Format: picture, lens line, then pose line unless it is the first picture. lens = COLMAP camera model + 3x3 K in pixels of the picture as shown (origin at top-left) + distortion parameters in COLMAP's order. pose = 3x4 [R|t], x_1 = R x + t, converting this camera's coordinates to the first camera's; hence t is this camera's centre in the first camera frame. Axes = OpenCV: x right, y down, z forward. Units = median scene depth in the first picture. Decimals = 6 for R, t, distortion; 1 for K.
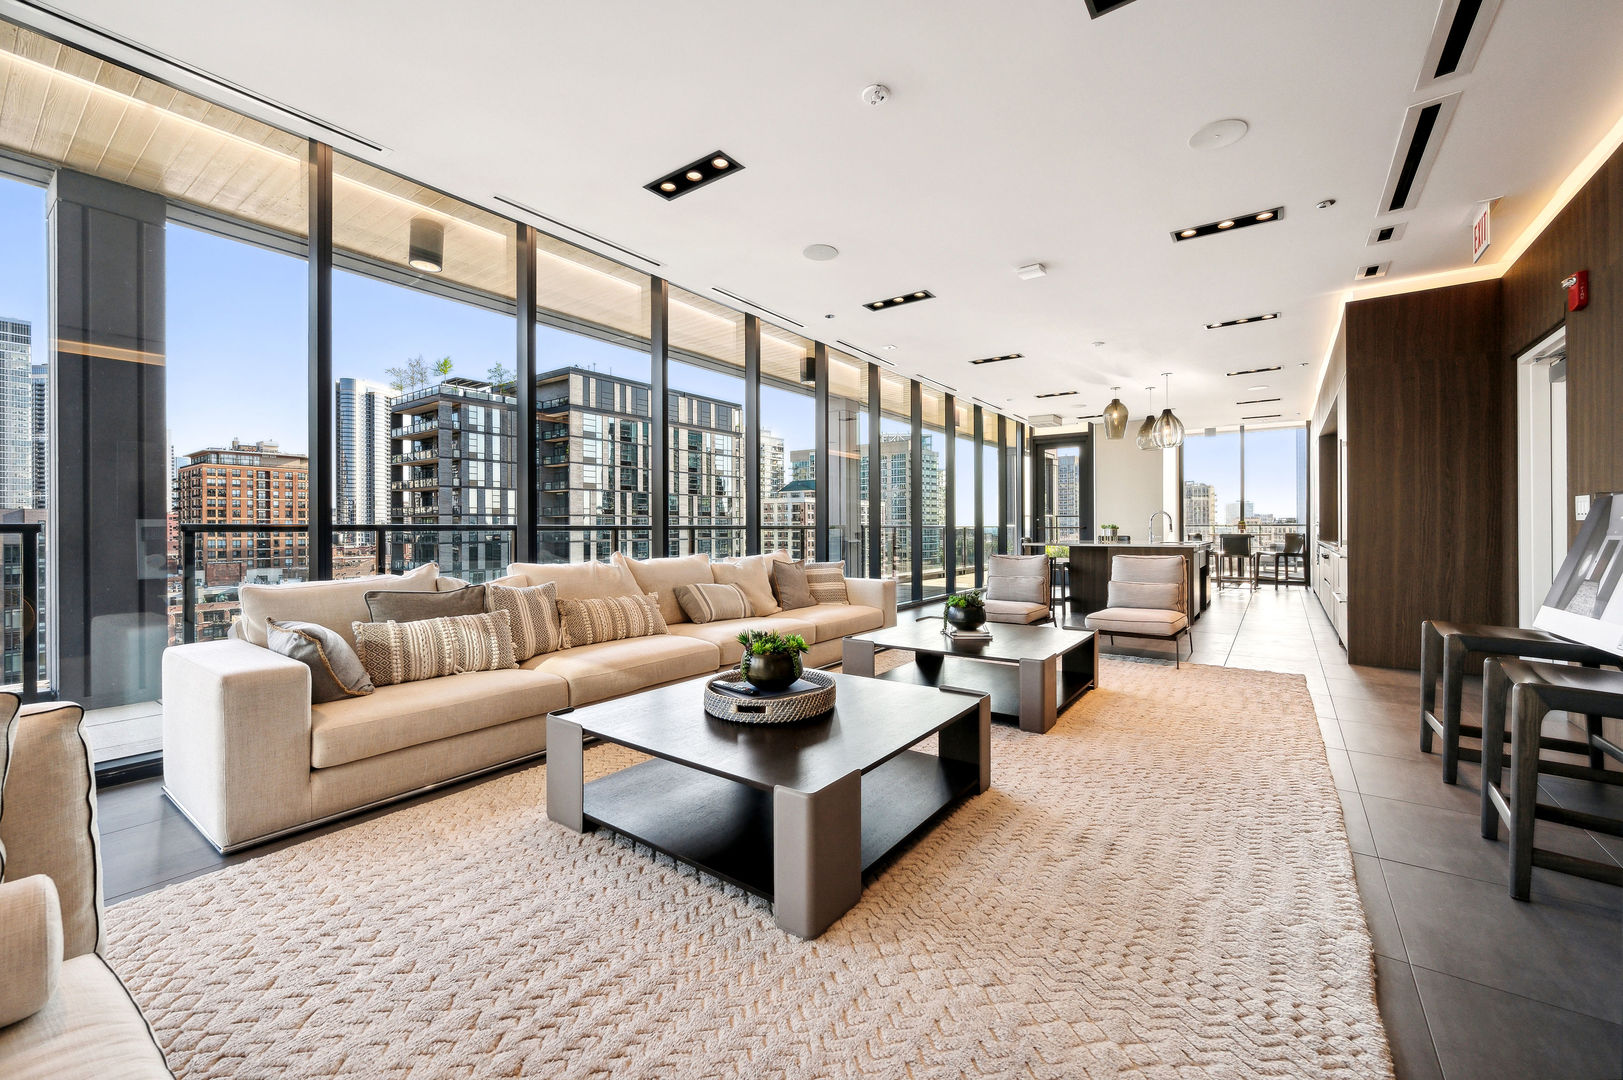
lens RADIAL K [[644.8, 0, 824.3], [0, 644.8, 528.7], [0, 0, 1]] dist [-0.000646, -0.000182]
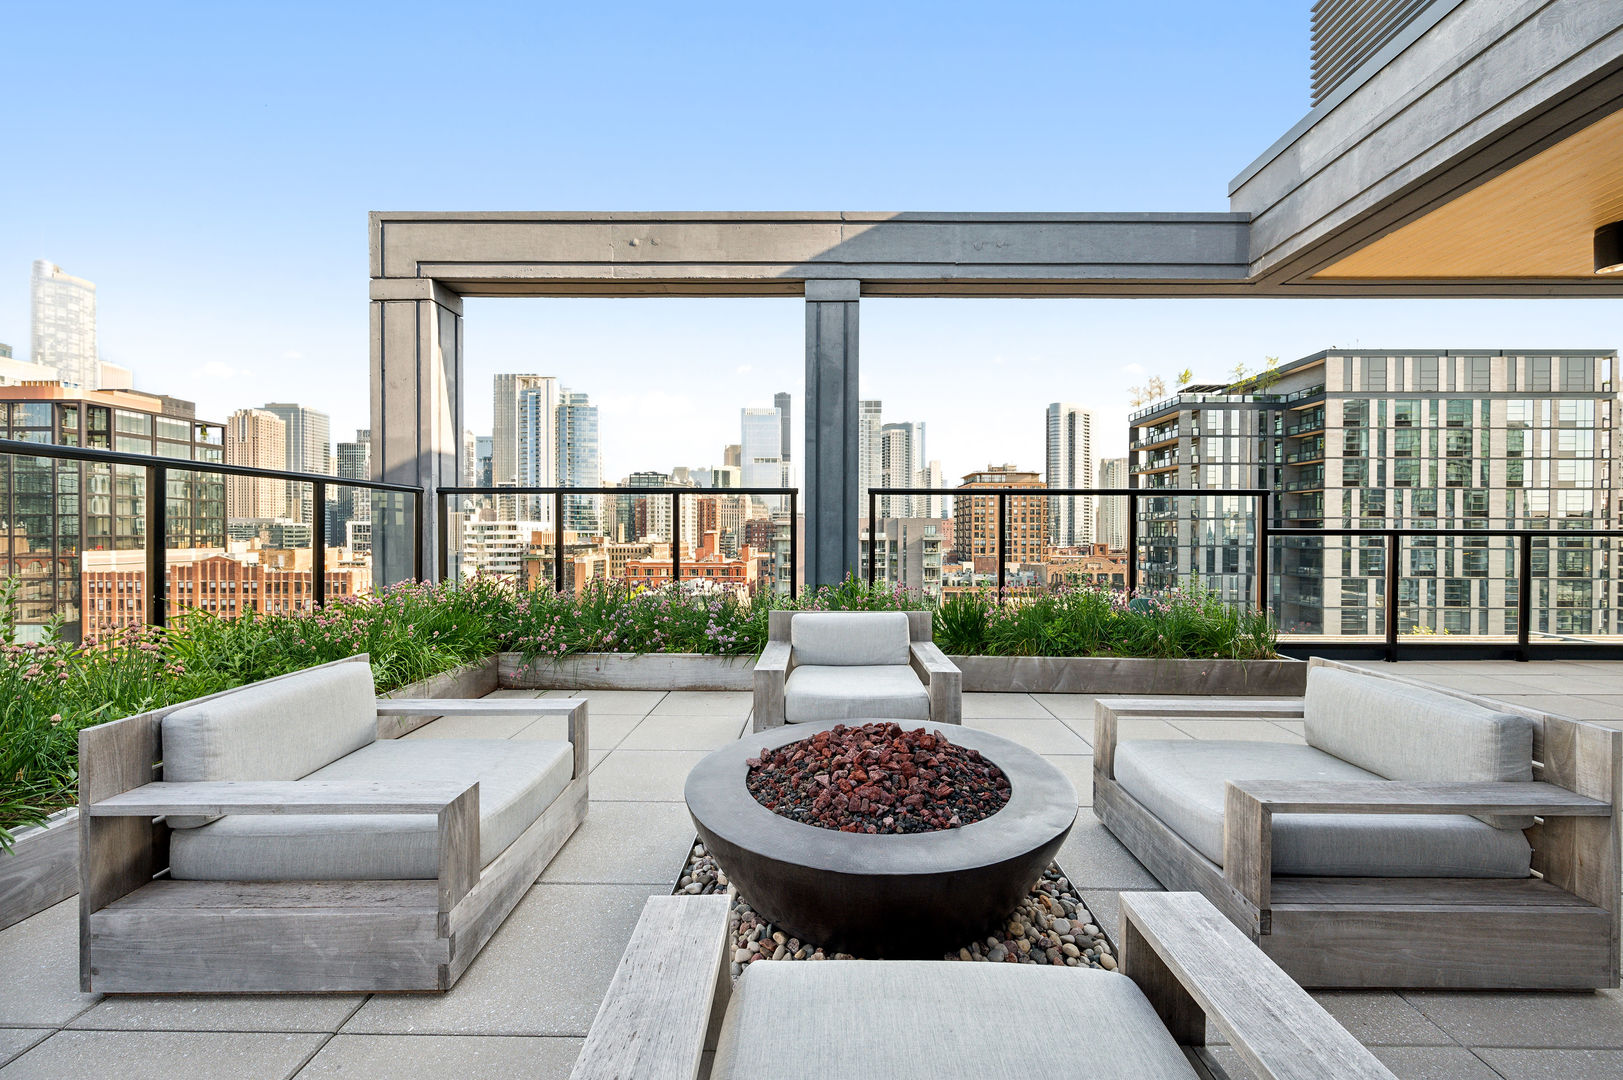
lens RADIAL K [[644.8, 0, 815.6], [0, 644.8, 536.8], [0, 0, 1]] dist [-0.000646, -0.000182]
pose [[0.574966, 0.011761, -0.818092, -0.070259], [-0.005159, 0.999929, 0.010749, -0.001004], [0.818161, -0.001960, 0.574986, -0.077551]]
